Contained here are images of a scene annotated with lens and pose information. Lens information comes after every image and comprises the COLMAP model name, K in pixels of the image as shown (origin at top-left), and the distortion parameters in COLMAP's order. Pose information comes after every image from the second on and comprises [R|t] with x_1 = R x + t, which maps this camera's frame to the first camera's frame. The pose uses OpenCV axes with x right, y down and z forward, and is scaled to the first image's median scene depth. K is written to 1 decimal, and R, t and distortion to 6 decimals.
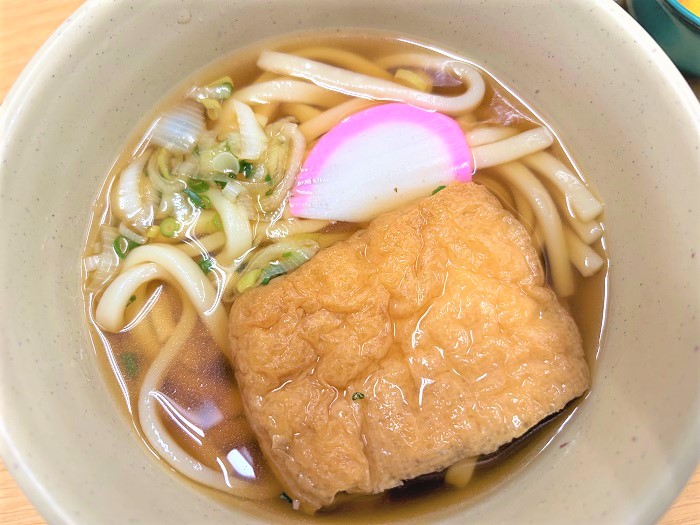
lens RADIAL K [[537.6, 0, 346.8], [0, 537.6, 261.6], [0, 0, 1]] dist [-0.013499, -0.006681]
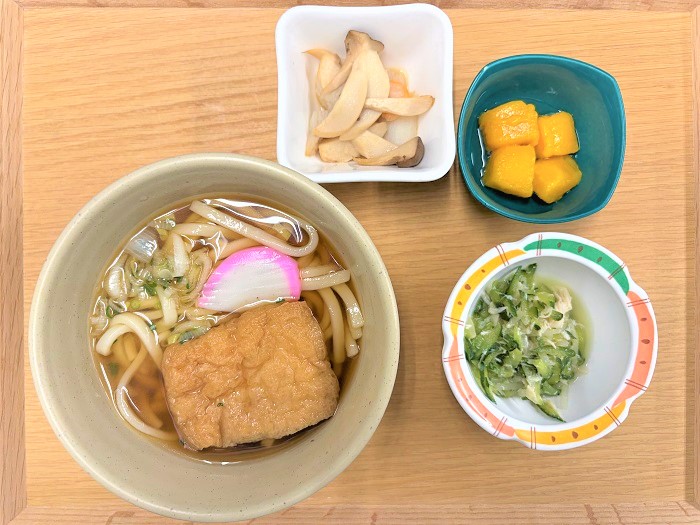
lens RADIAL K [[537.6, 0, 344.4], [0, 537.6, 264.9], [0, 0, 1]] dist [-0.013499, -0.006681]
pose [[0.992140, 0.124794, -0.009189, 0.413258], [-0.118839, 0.962696, 0.243091, -0.766591], [0.039183, -0.240089, 0.969960, -0.796008]]
